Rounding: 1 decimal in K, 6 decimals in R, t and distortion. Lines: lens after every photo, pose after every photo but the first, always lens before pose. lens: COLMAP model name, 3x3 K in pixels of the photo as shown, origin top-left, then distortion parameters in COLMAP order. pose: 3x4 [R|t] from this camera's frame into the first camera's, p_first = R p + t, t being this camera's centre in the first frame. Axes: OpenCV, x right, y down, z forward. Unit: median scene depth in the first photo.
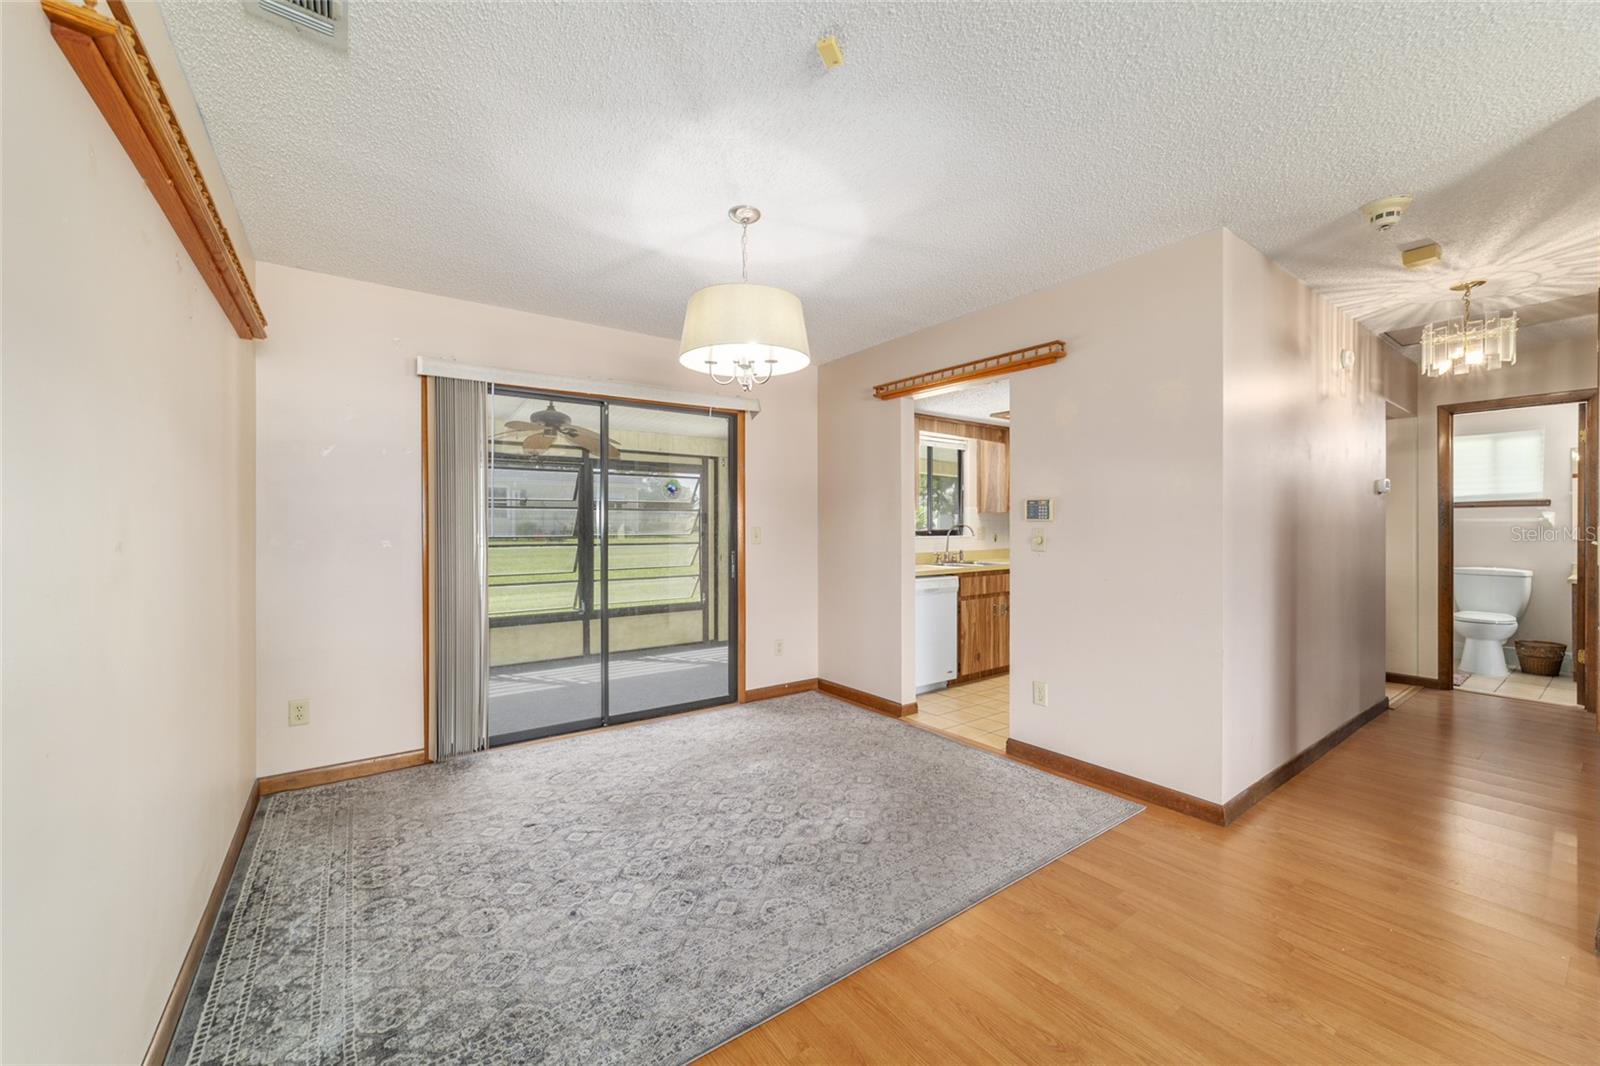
lens RADIAL K [[617.0, 0, 798.2], [0, 617.0, 529.8], [0, 0, 1]] dist [-0.017853, 0.009171]
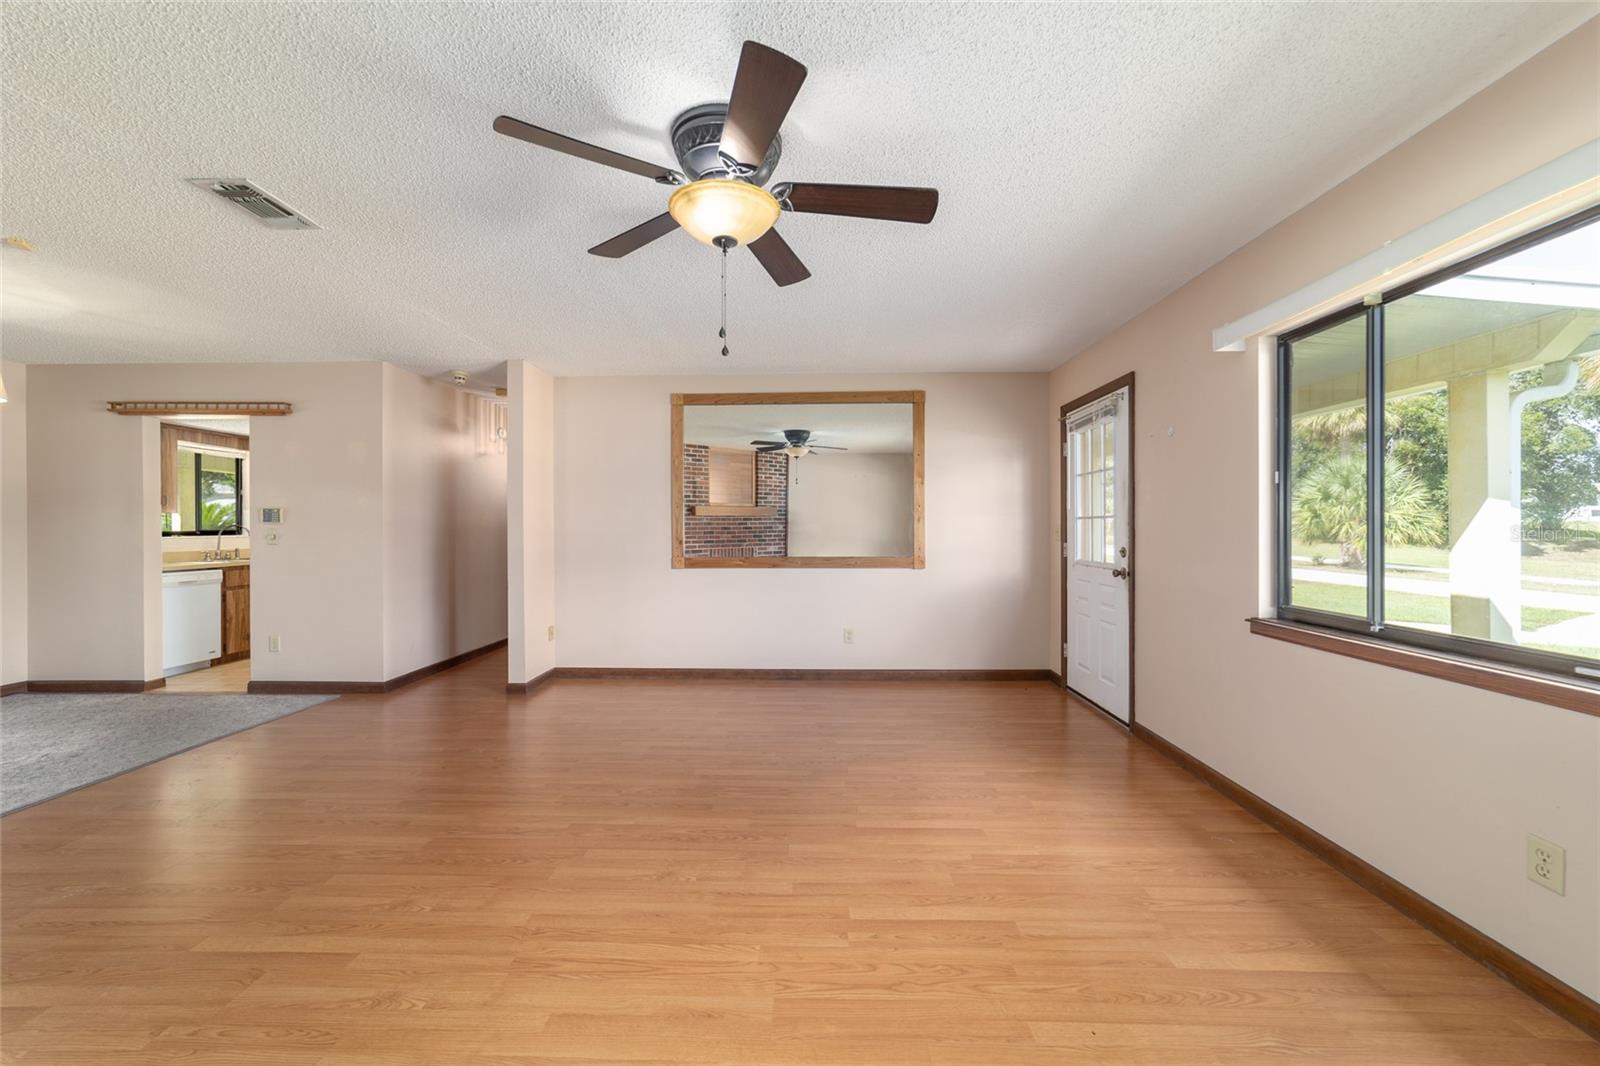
lens RADIAL K [[617.0, 0, 798.2], [0, 617.0, 529.8], [0, 0, 1]] dist [-0.017853, 0.009171]
pose [[0.607368, -0.001260, 0.794419, 0.000666], [0.002673, 0.999996, -0.000458, 0.003837], [-0.794416, 0.002401, 0.607369, -0.723467]]
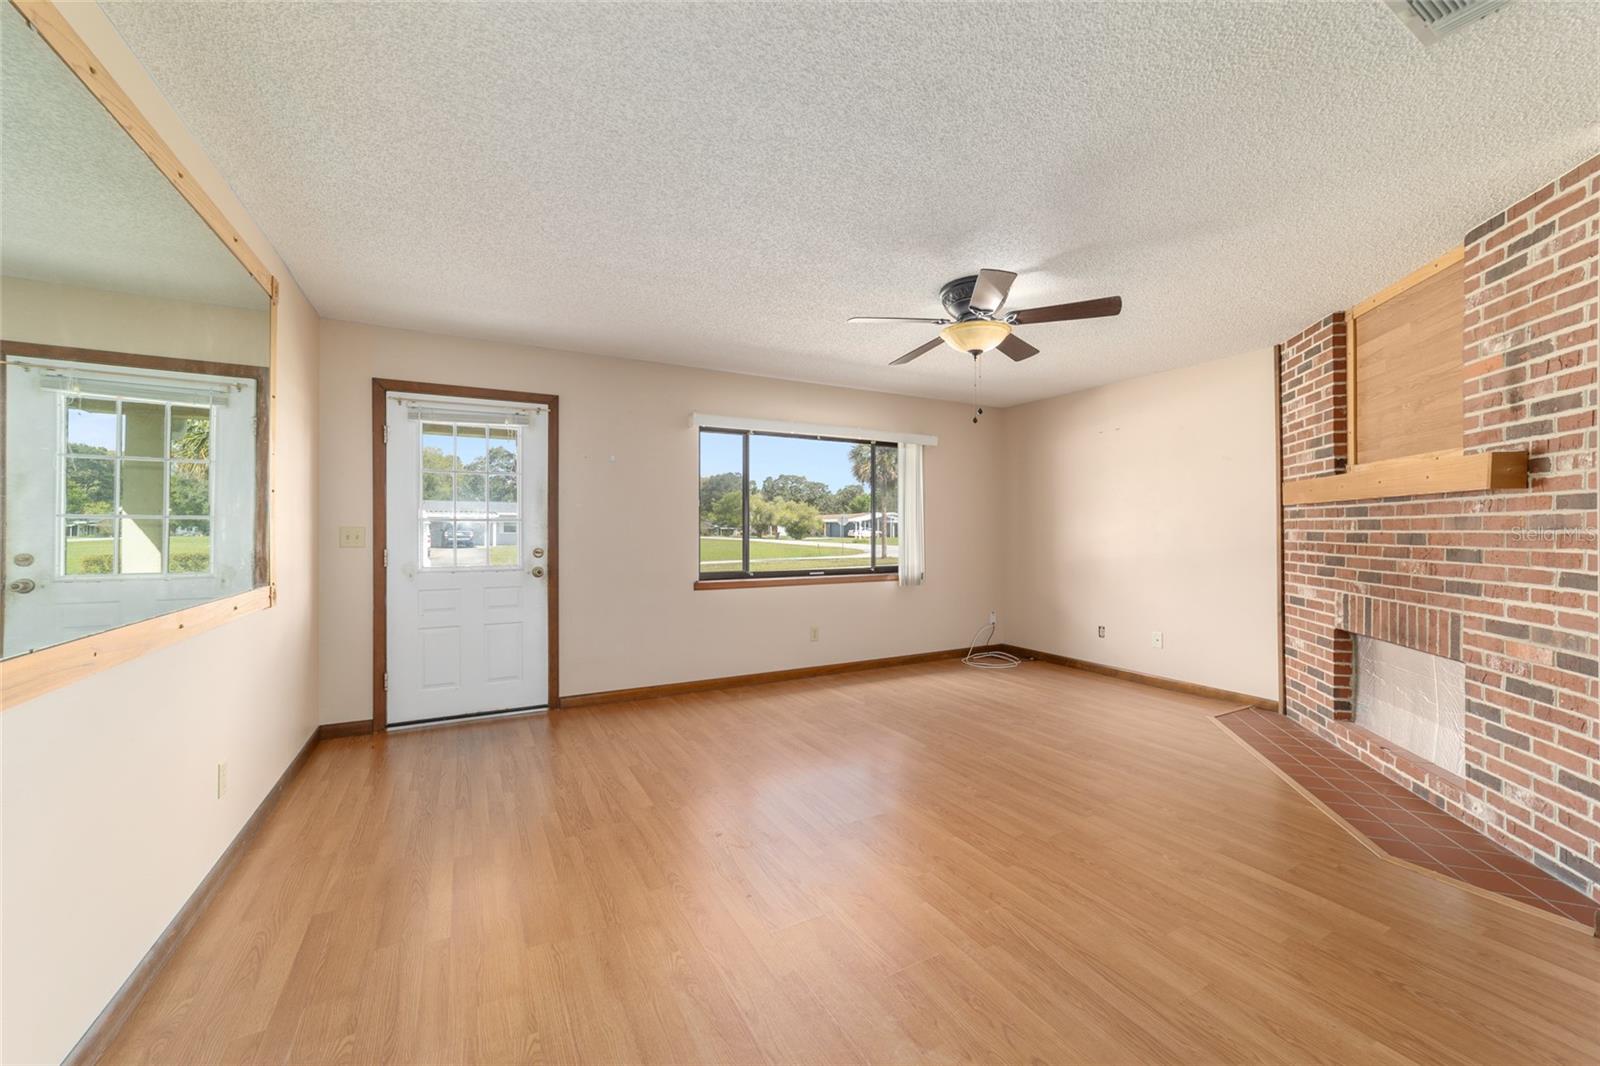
lens RADIAL K [[617.0, 0, 798.2], [0, 617.0, 529.8], [0, 0, 1]] dist [-0.017853, 0.009171]
pose [[-0.992347, 0.001524, 0.123475, 0.516347], [0.001985, 0.999992, 0.003612, -0.003217], [-0.123468, 0.003829, -0.992341, 0.507075]]
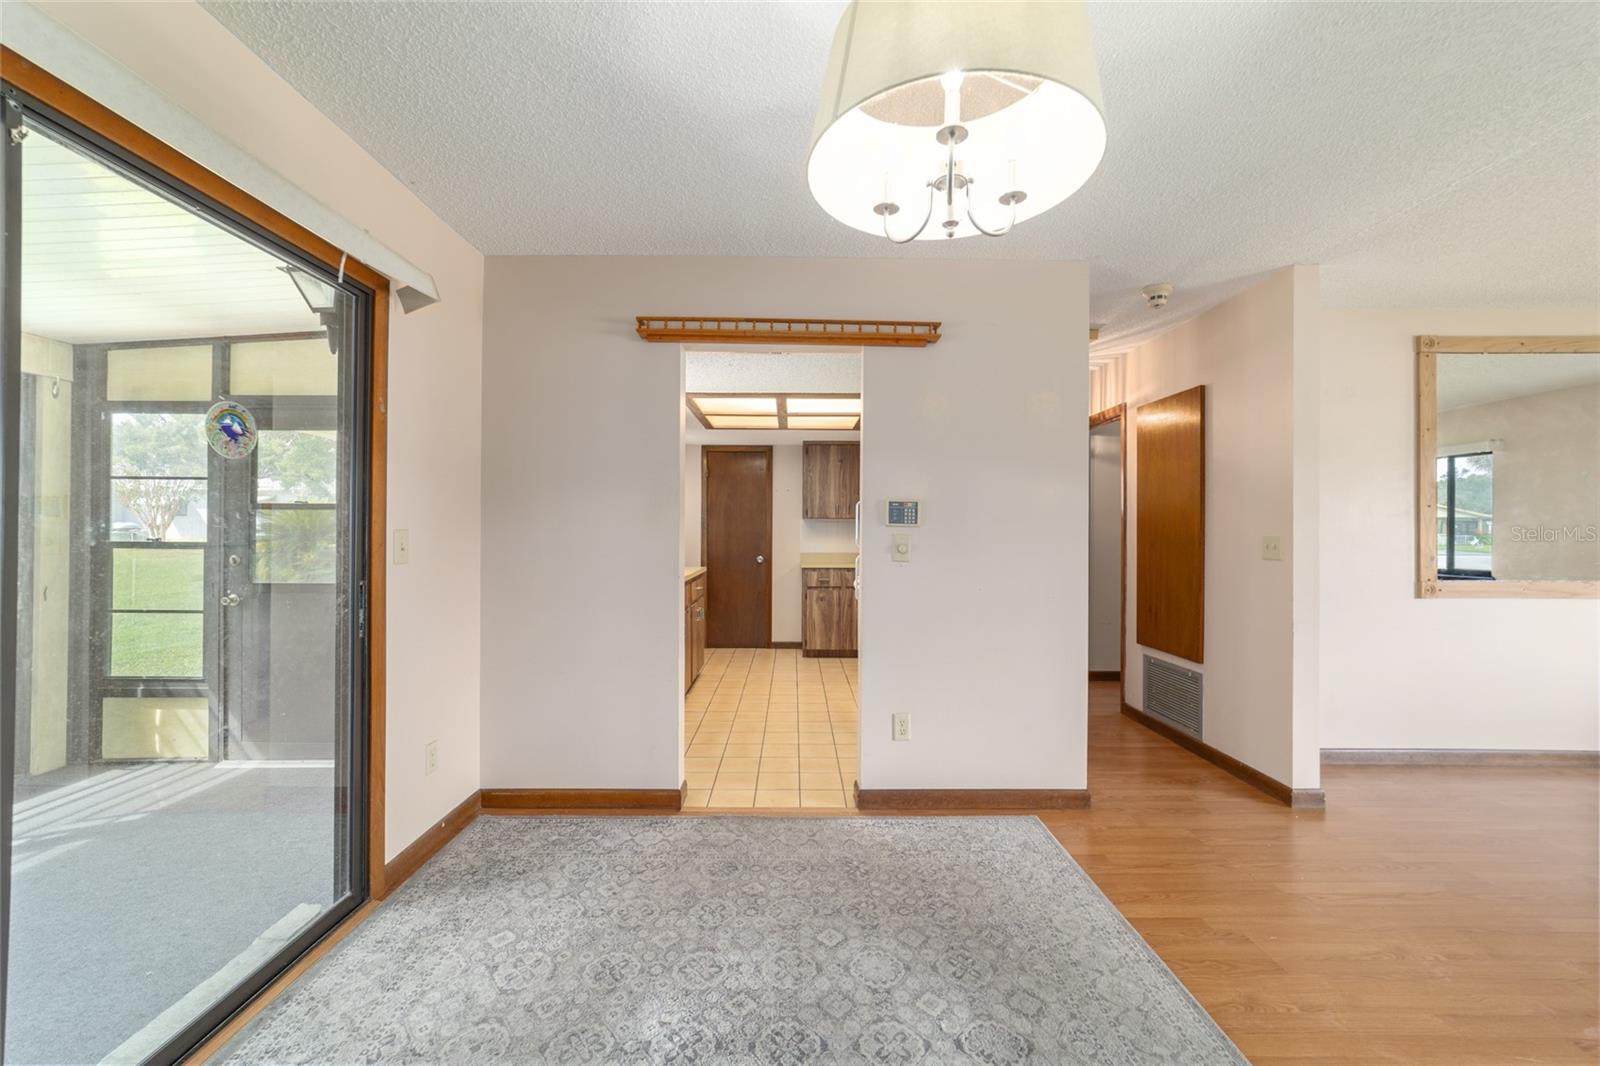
lens RADIAL K [[614.1, 0, 799.0], [0, 614.1, 527.0], [0, 0, 1]] dist [-0.017635, 0.008866]
pose [[0.577721, 0.010524, 0.816167, -0.335461], [-0.003900, 0.999941, -0.010133, -0.003083], [-0.816225, 0.002671, 0.577728, 0.531491]]
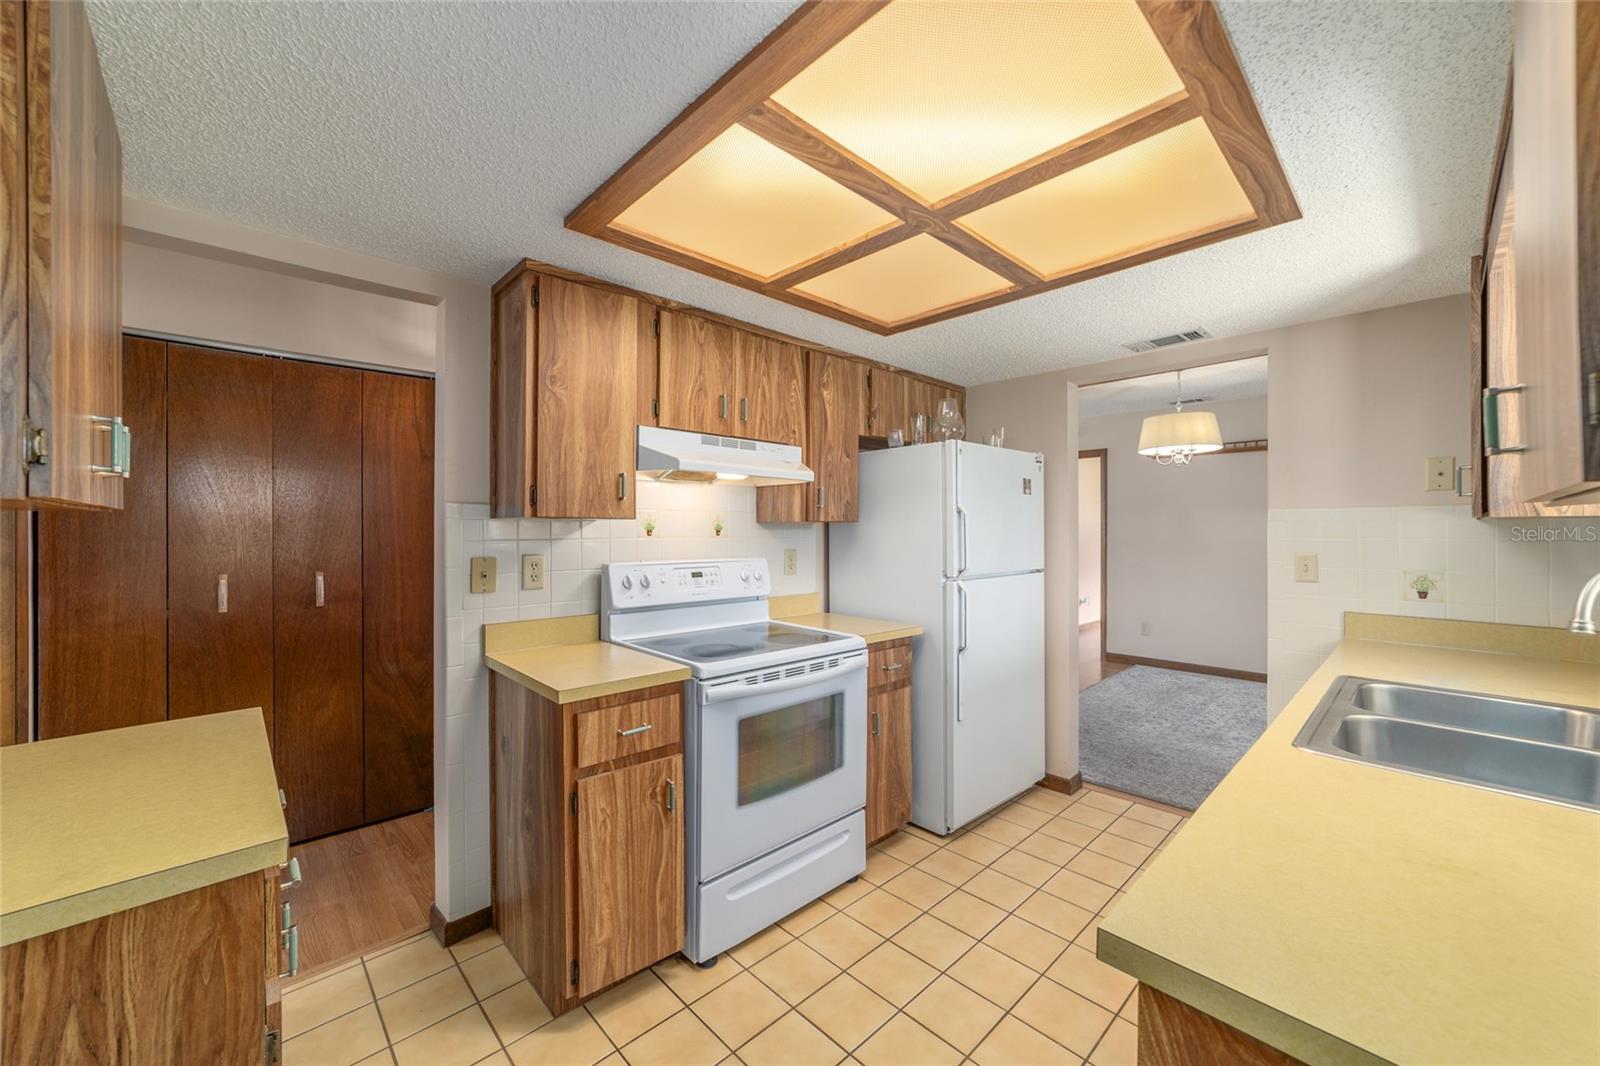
lens RADIAL K [[617.0, 0, 798.2], [0, 617.0, 529.8], [0, 0, 1]] dist [-0.017853, 0.009171]
pose [[-0.991193, 0.003645, -0.132374, 0.801750], [0.002902, 0.999979, 0.005809, -0.035045], [0.132392, 0.005374, -0.991183, 1.682033]]
